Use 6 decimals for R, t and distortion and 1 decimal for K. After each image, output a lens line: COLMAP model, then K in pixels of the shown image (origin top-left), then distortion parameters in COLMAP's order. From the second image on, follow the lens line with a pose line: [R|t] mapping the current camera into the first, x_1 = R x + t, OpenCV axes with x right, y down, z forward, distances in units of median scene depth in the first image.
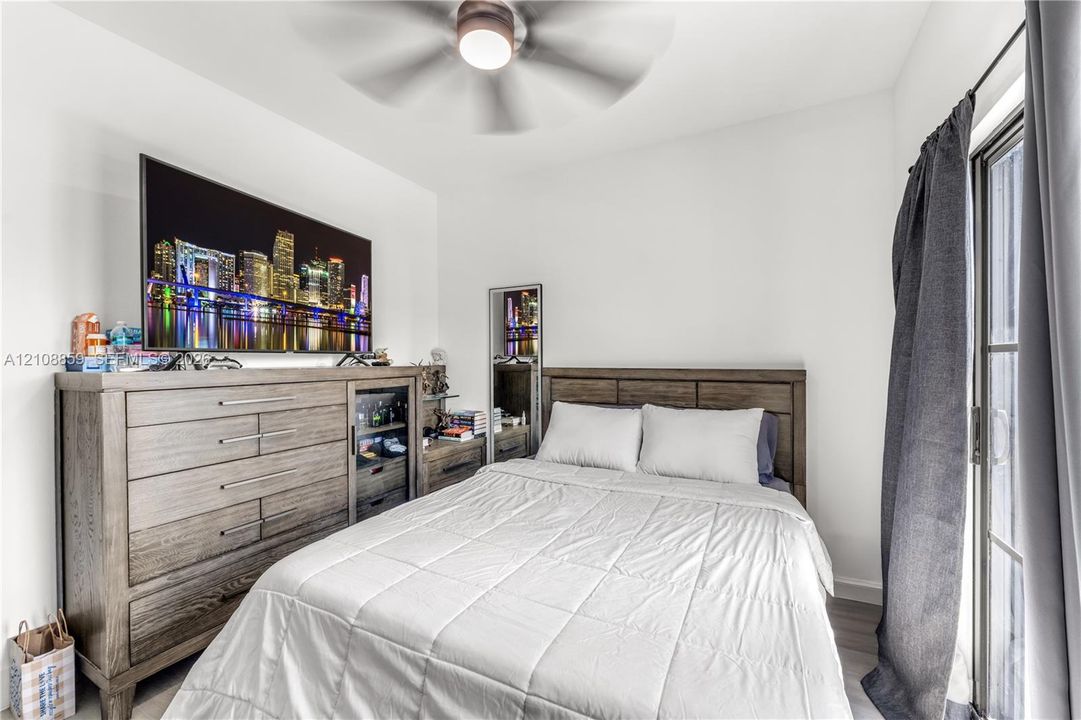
lens RADIAL K [[437.1, 0, 544.1], [0, 437.1, 353.0], [0, 0, 1]] dist [-0.002085, -0.000283]
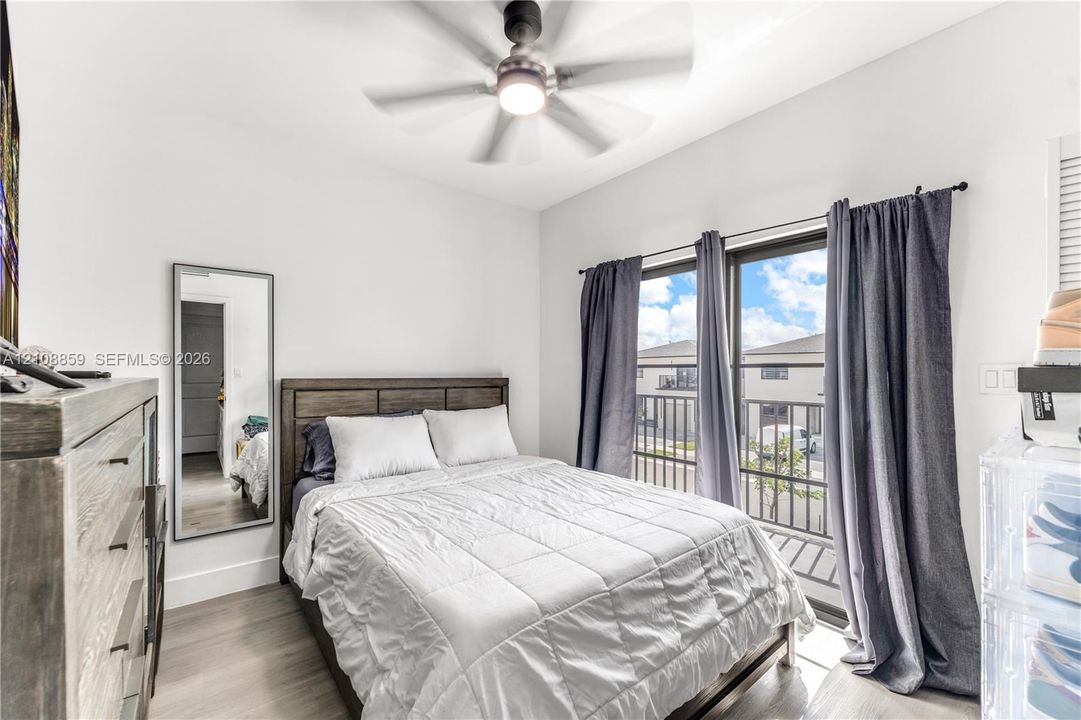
lens RADIAL K [[437.1, 0, 529.8], [0, 437.1, 365.5], [0, 0, 1]] dist [-0.002085, -0.000283]
pose [[0.398210, 0.014505, 0.917180, -0.818584], [-0.016393, 0.999828, -0.008694, 0.010965], [-0.917148, -0.011573, 0.398379, 0.366848]]
